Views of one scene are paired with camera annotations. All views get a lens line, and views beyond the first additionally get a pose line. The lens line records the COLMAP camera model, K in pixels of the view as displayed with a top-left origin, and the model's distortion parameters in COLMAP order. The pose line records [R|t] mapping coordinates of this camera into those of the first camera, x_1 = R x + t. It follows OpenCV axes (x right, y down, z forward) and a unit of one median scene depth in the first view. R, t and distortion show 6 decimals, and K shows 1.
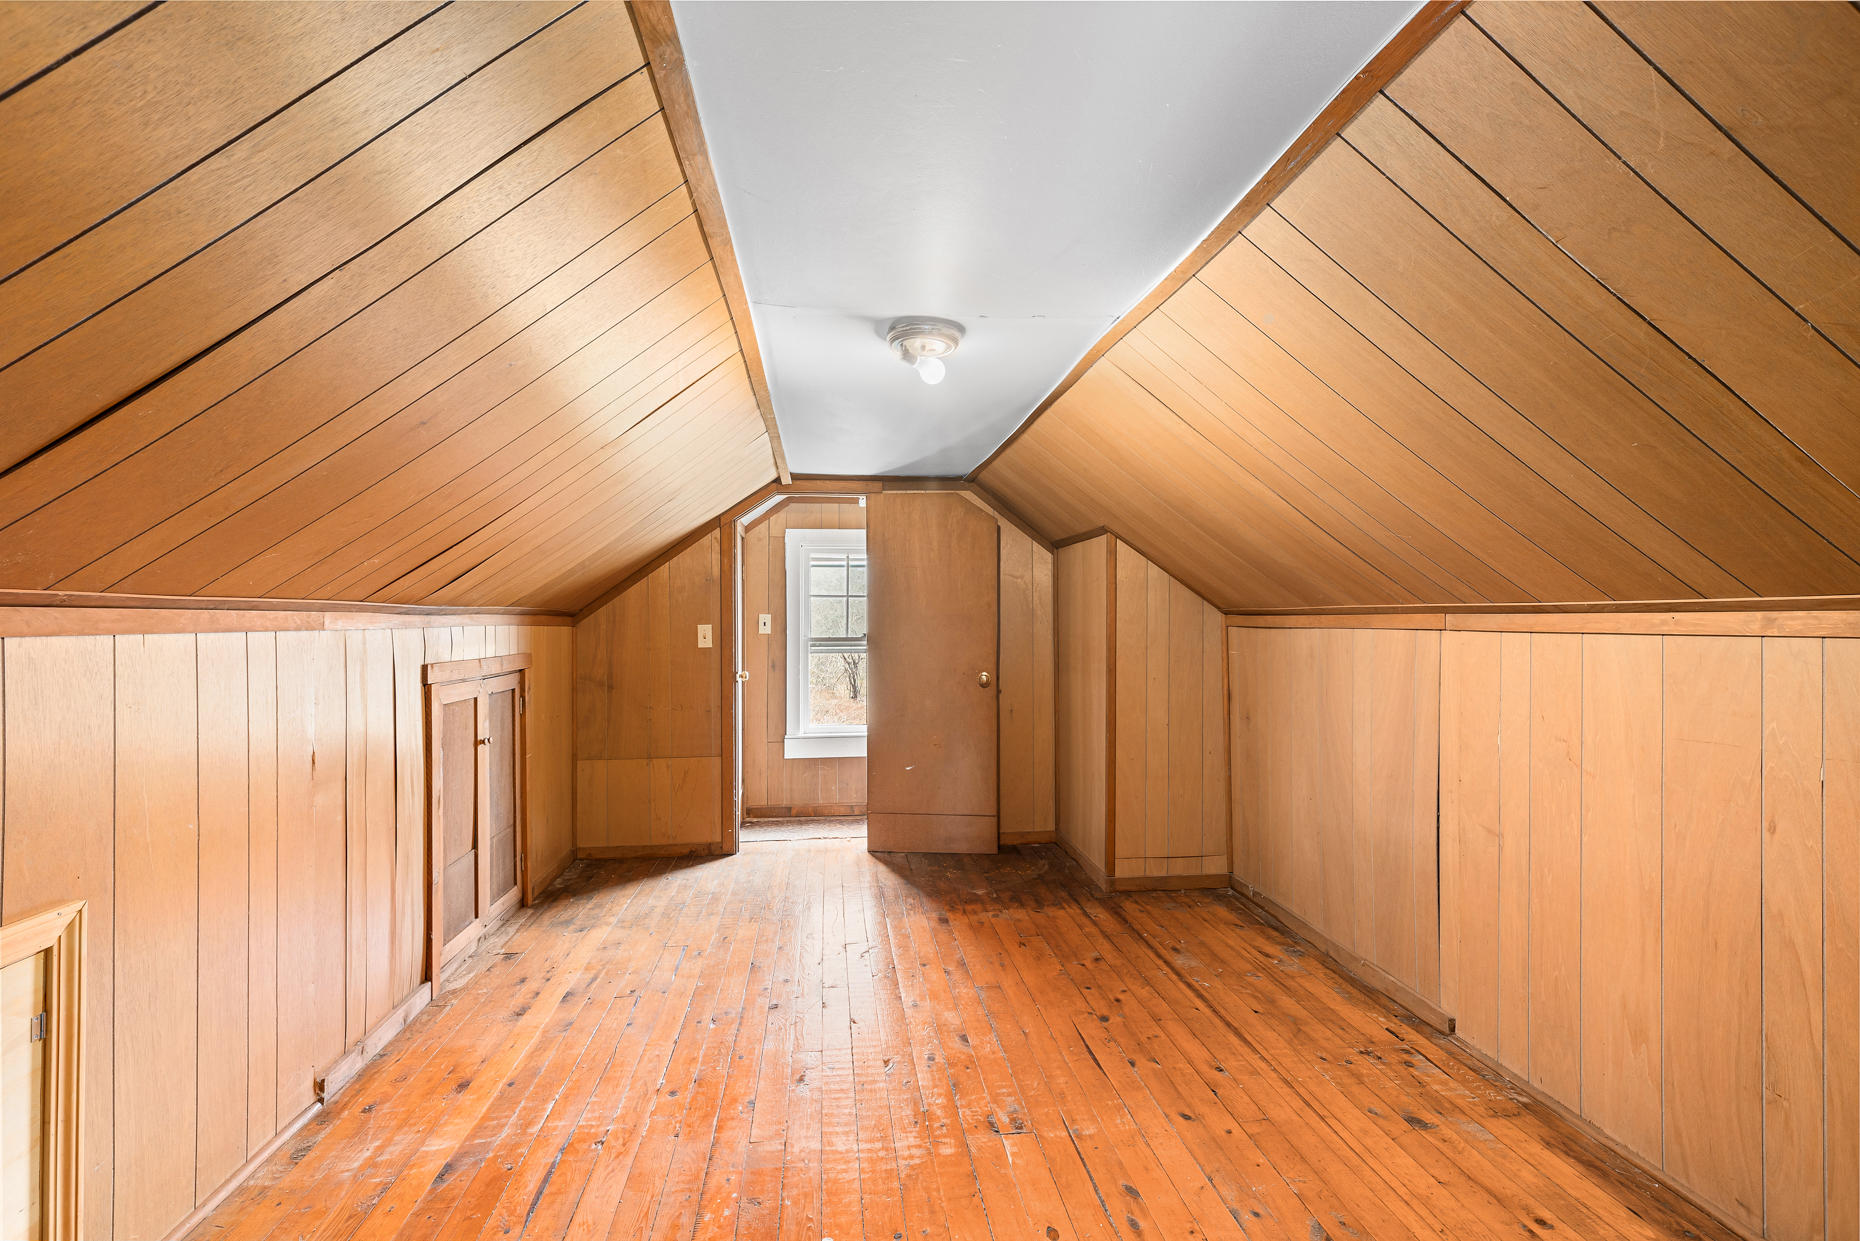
lens RADIAL K [[888.2, 0, 929.0], [0, 888.2, 617.8], [0, 0, 1]] dist [-0.006126, 0.001199]
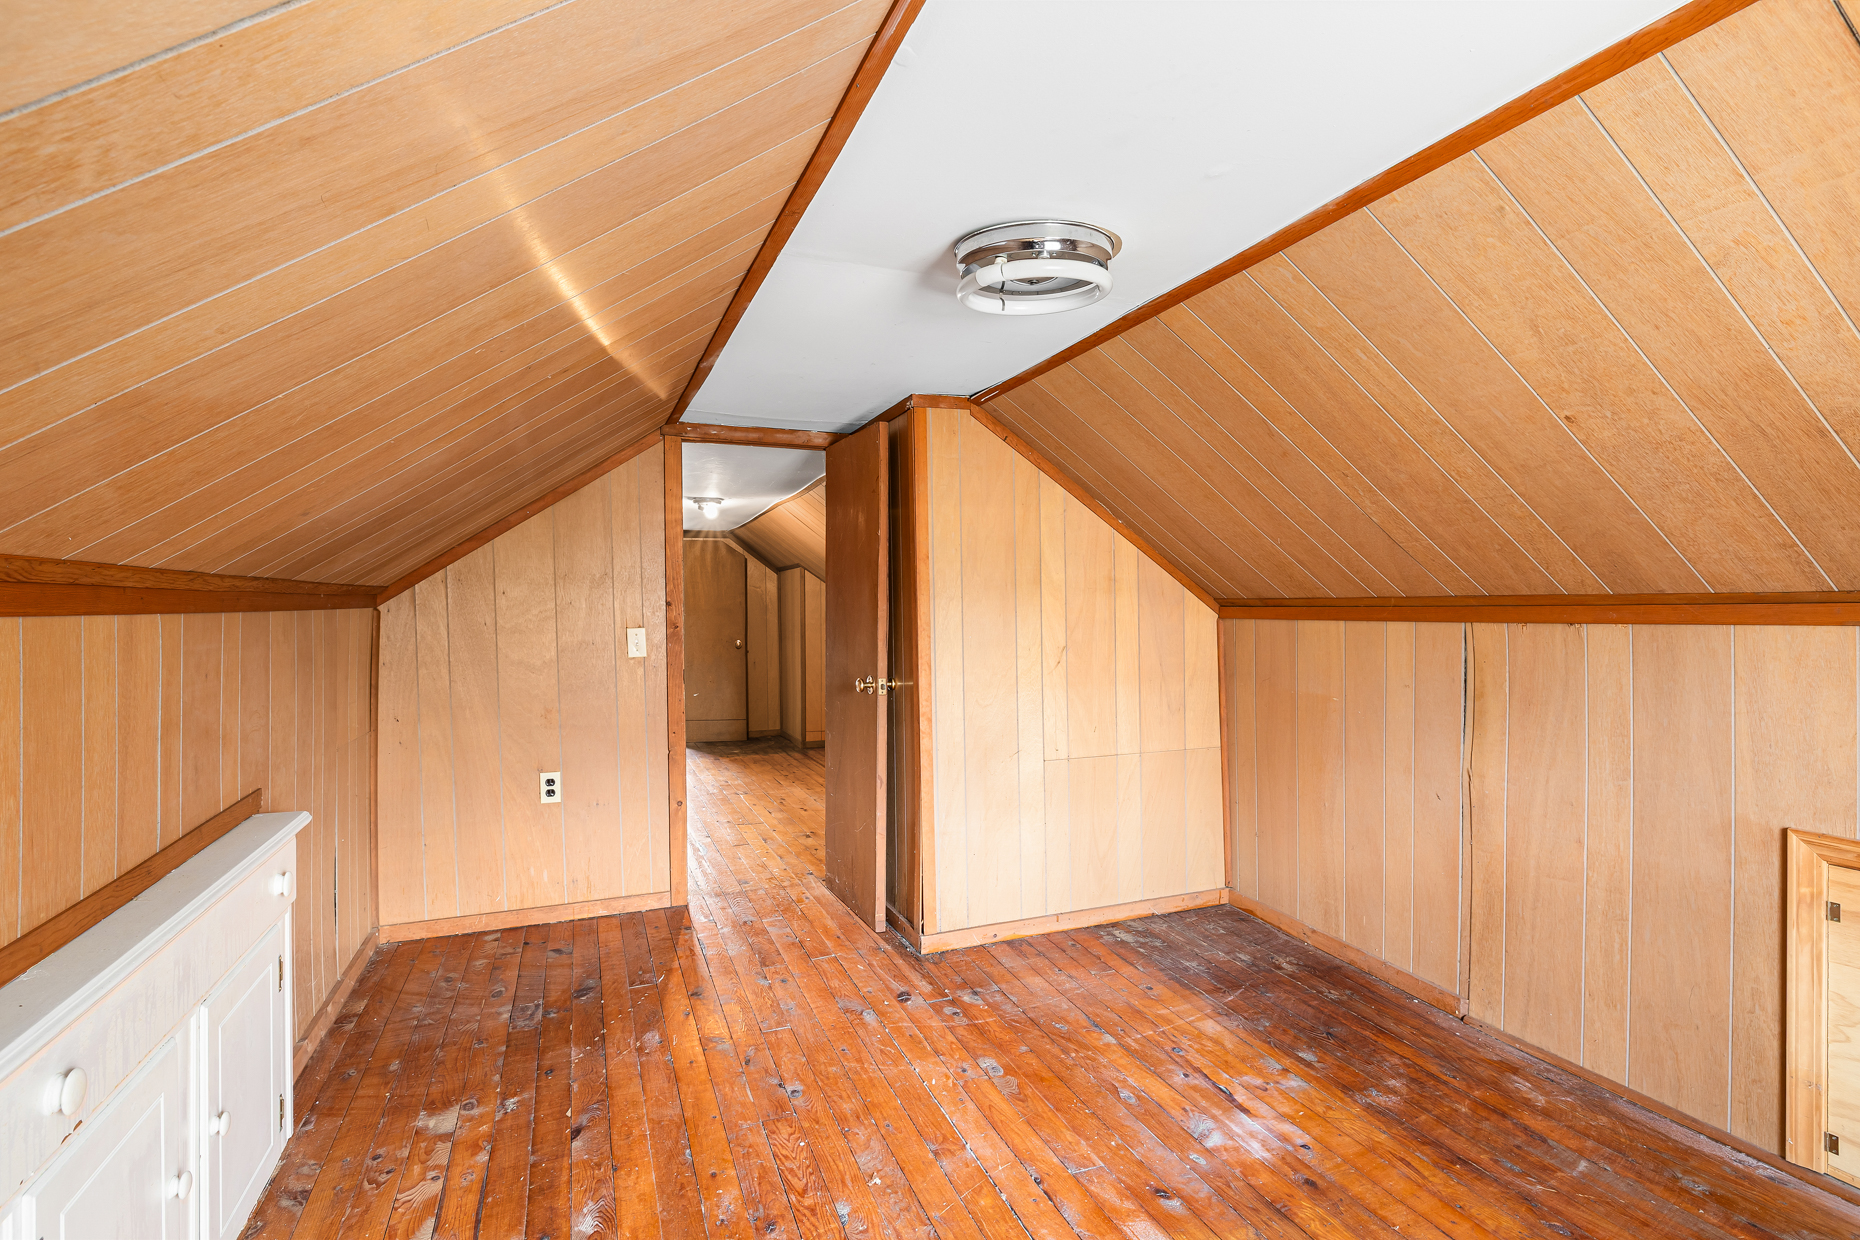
lens RADIAL K [[888.2, 0, 923.9], [0, 888.2, 617.0], [0, 0, 1]] dist [-0.006126, 0.001199]
pose [[0.969199, -0.011071, 0.246030, -0.030488], [0.009510, 0.999926, 0.007529, 0.006844], [-0.246096, -0.004957, 0.969233, -1.582936]]
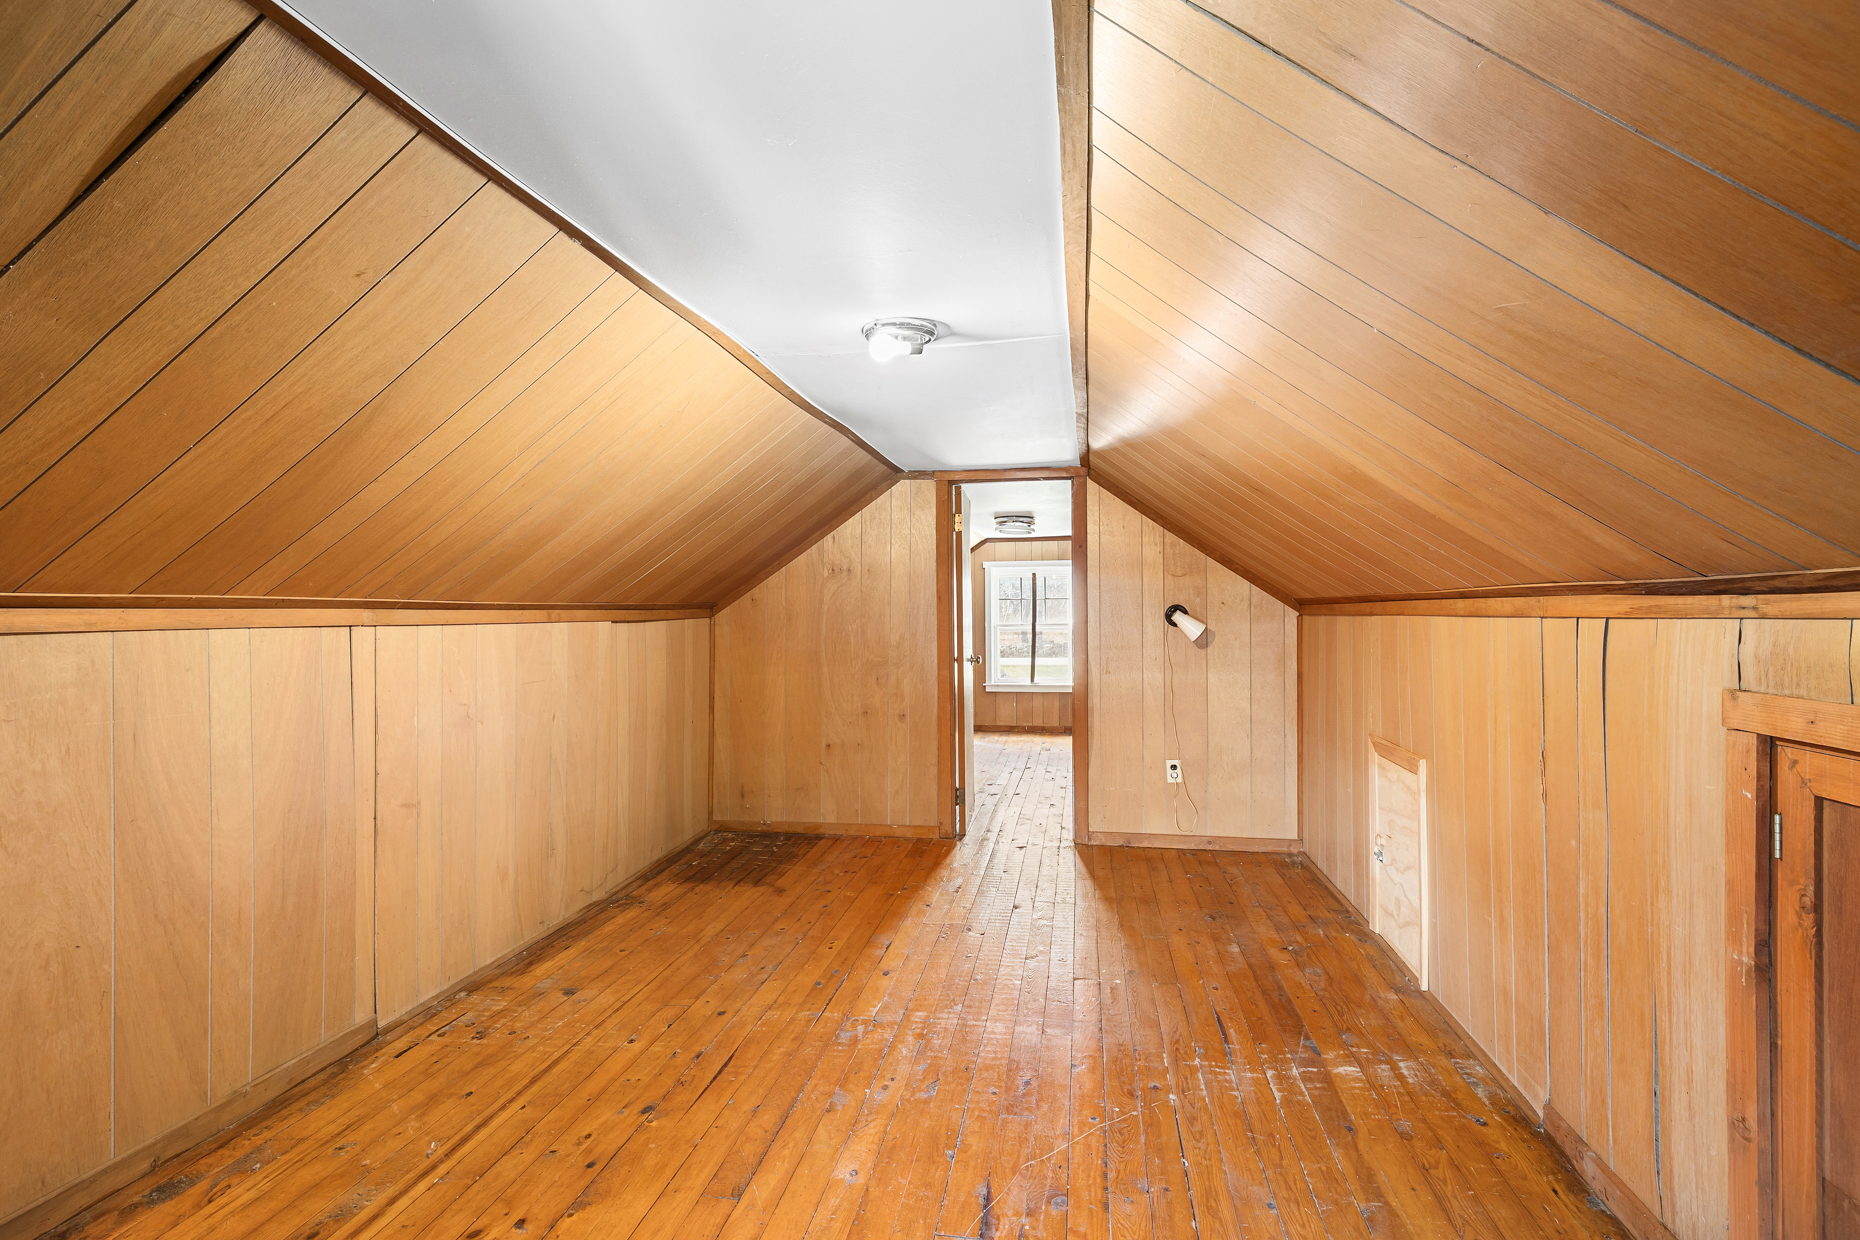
lens RADIAL K [[888.2, 0, 918.6], [0, 888.2, 613.0], [0, 0, 1]] dist [-0.006126, 0.001199]
pose [[-0.955248, 0.006777, 0.295728, -0.309158], [0.006926, 0.999976, -0.000545, 0.004076], [-0.295724, 0.001528, -0.955272, 1.883577]]
